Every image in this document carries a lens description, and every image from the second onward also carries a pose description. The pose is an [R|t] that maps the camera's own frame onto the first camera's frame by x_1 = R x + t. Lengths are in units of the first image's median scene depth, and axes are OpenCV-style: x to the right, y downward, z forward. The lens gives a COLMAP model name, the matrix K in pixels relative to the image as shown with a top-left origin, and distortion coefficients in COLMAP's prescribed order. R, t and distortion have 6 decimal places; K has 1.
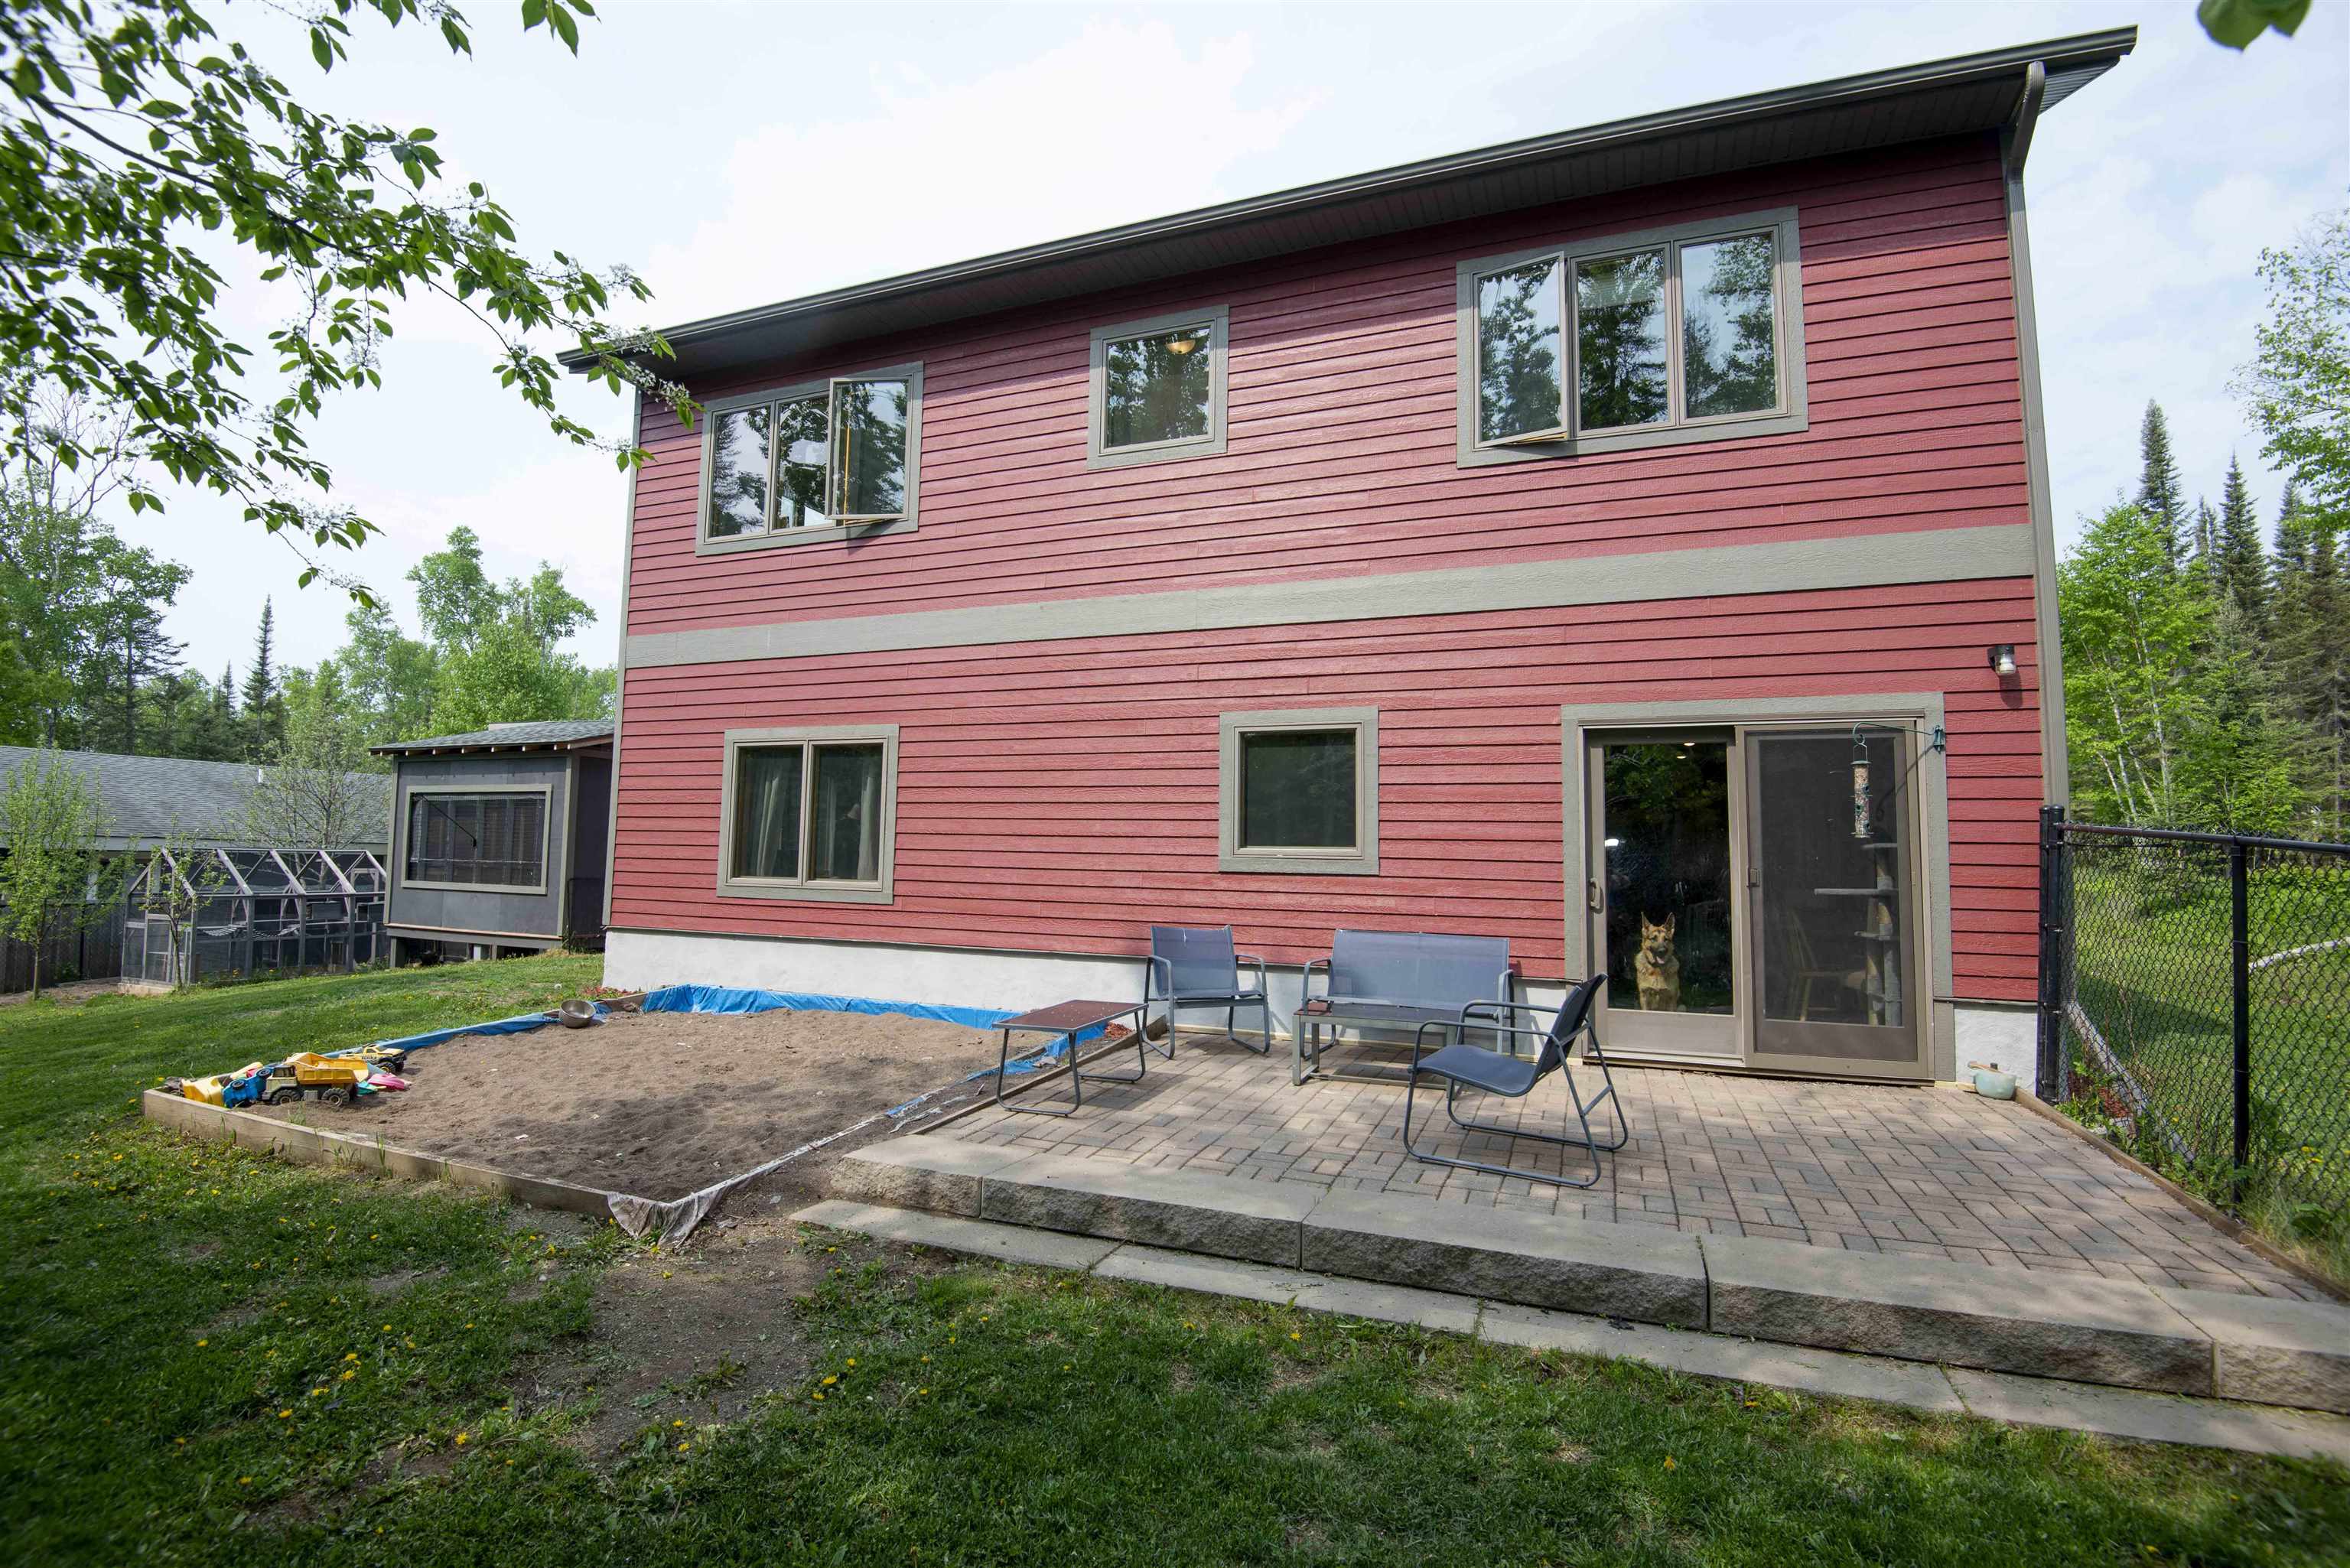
lens RADIAL K [[978.8, 0, 1179.0], [0, 978.8, 856.0], [0, 0, 1]] dist [-0.009449, -0.010948]
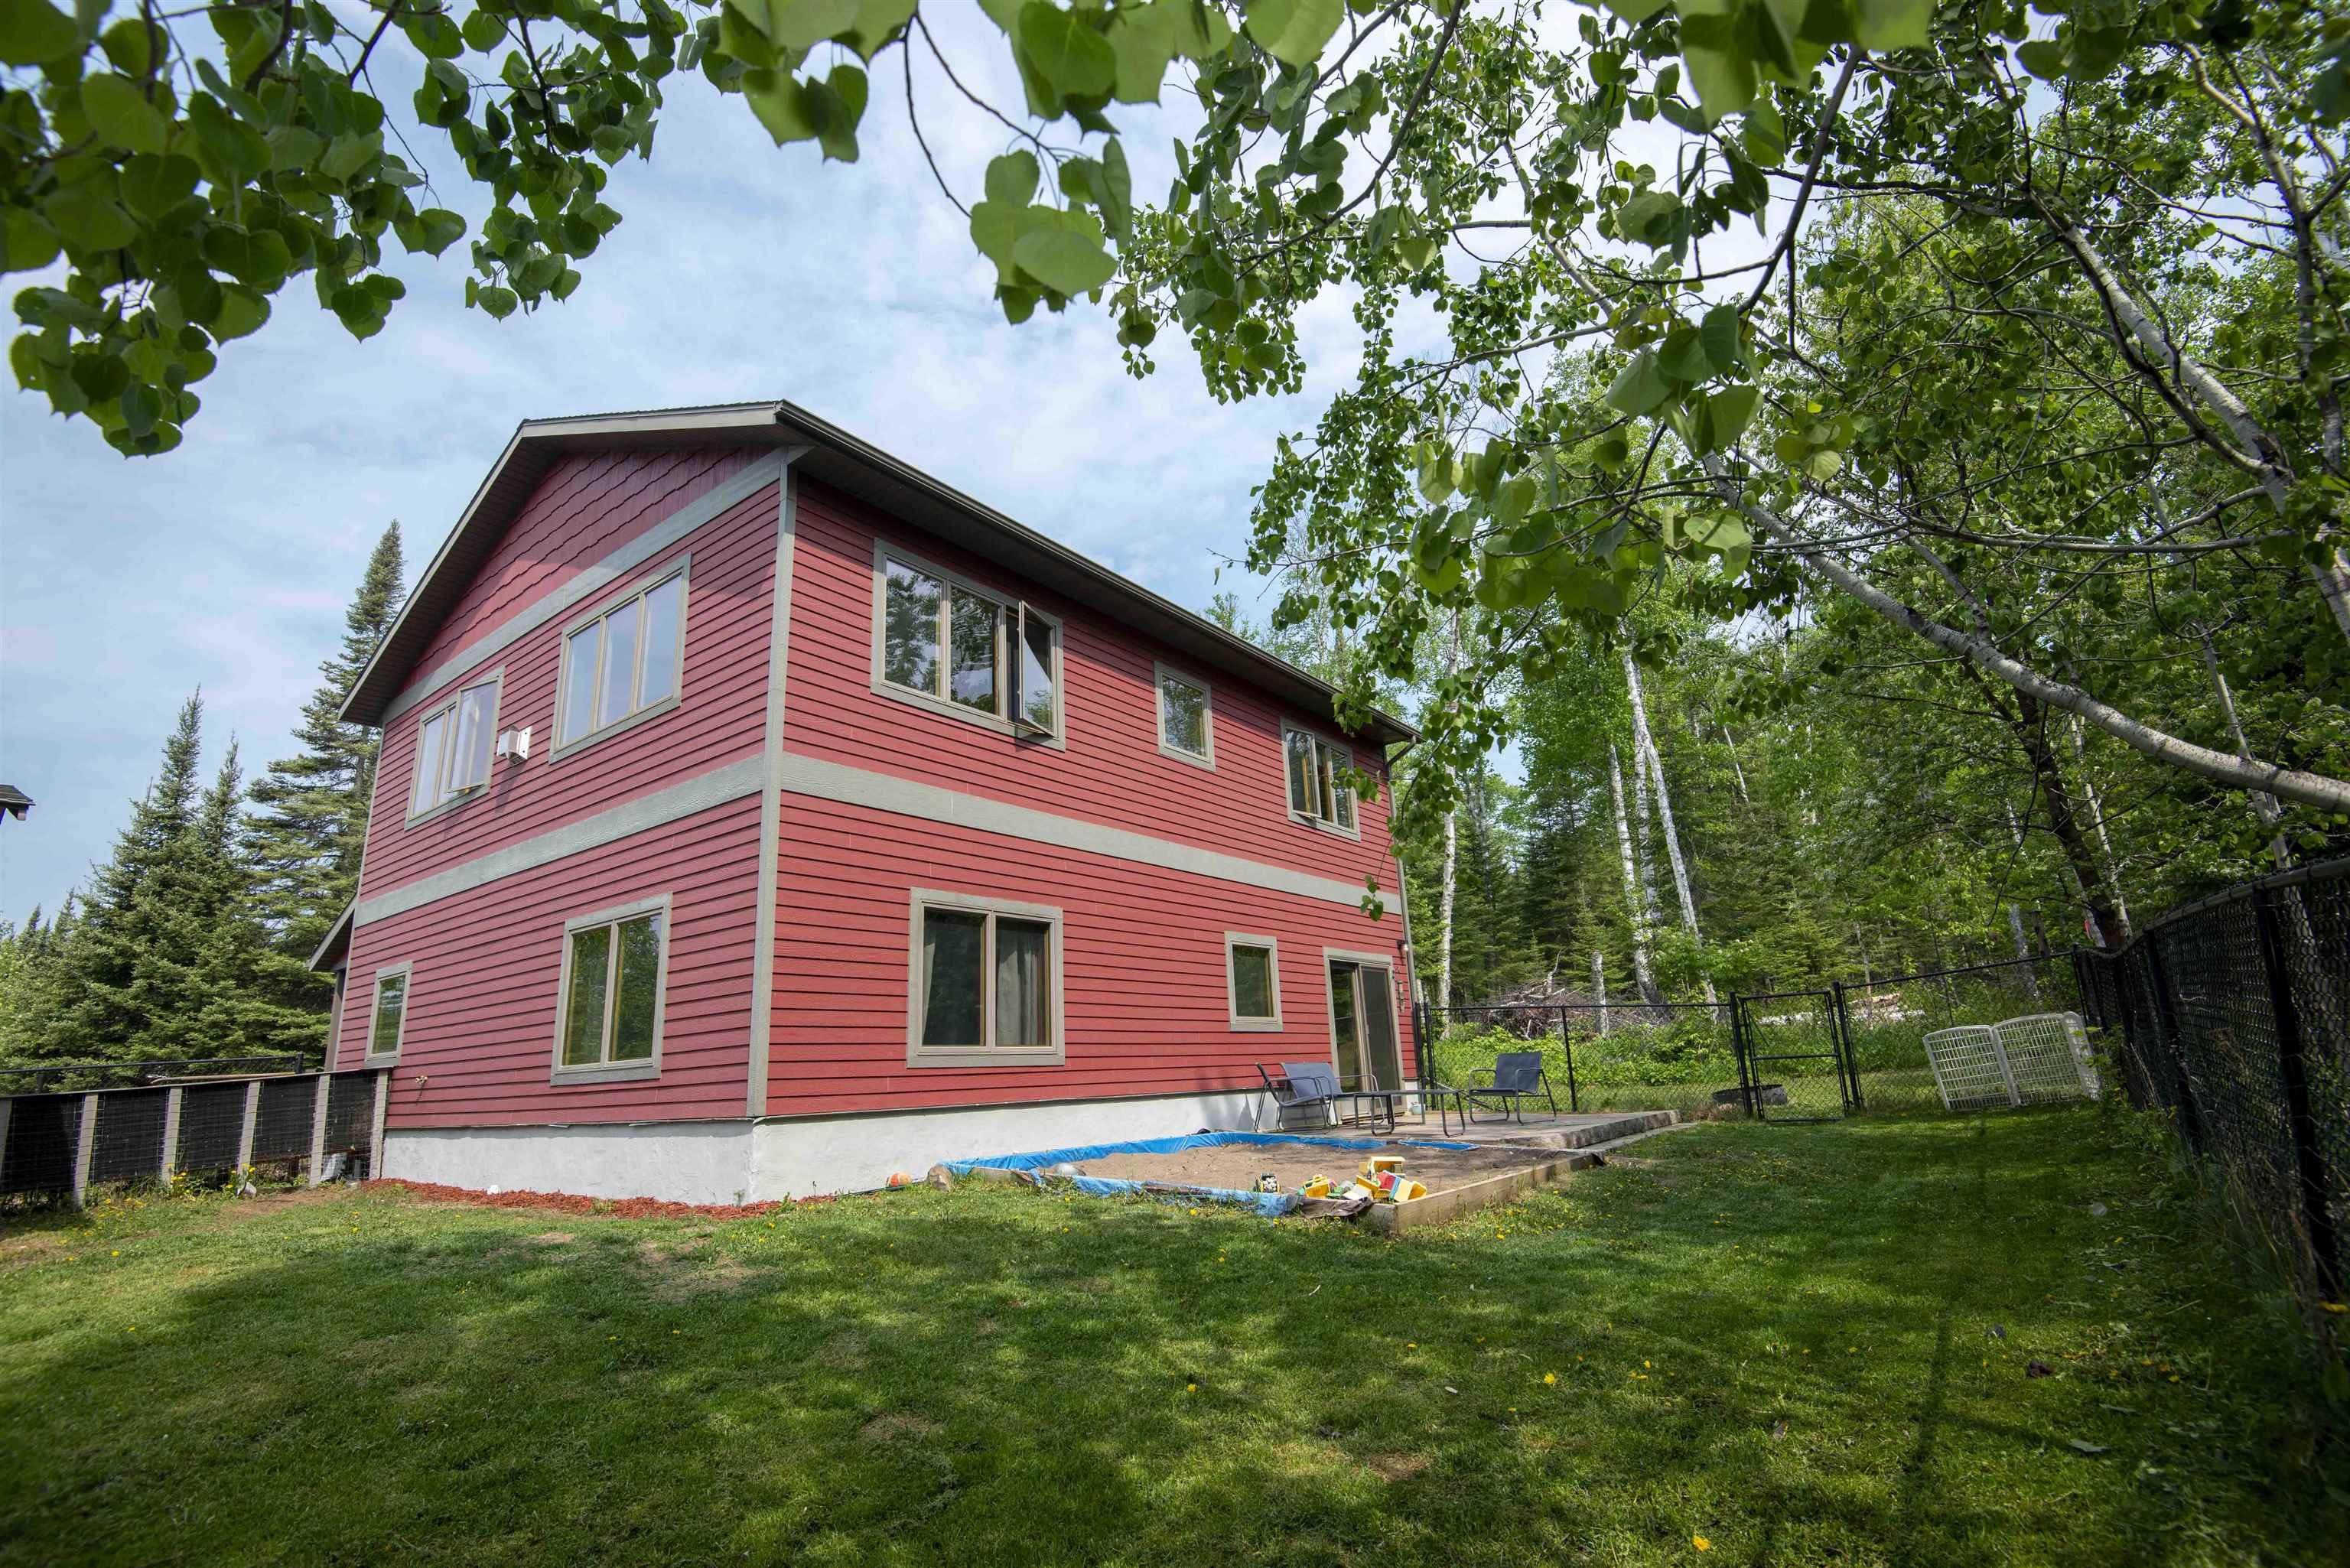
lens RADIAL K [[1117.7, 0, 1146.0], [0, 1117.7, 774.2], [0, 0, 1]] dist [-0.015239, -0.019347]
pose [[0.289409, 0.205566, 0.934872, -1.491813], [0.006312, 0.976237, -0.216616, -0.000109], [-0.957185, 0.068591, 0.281234, 0.491453]]
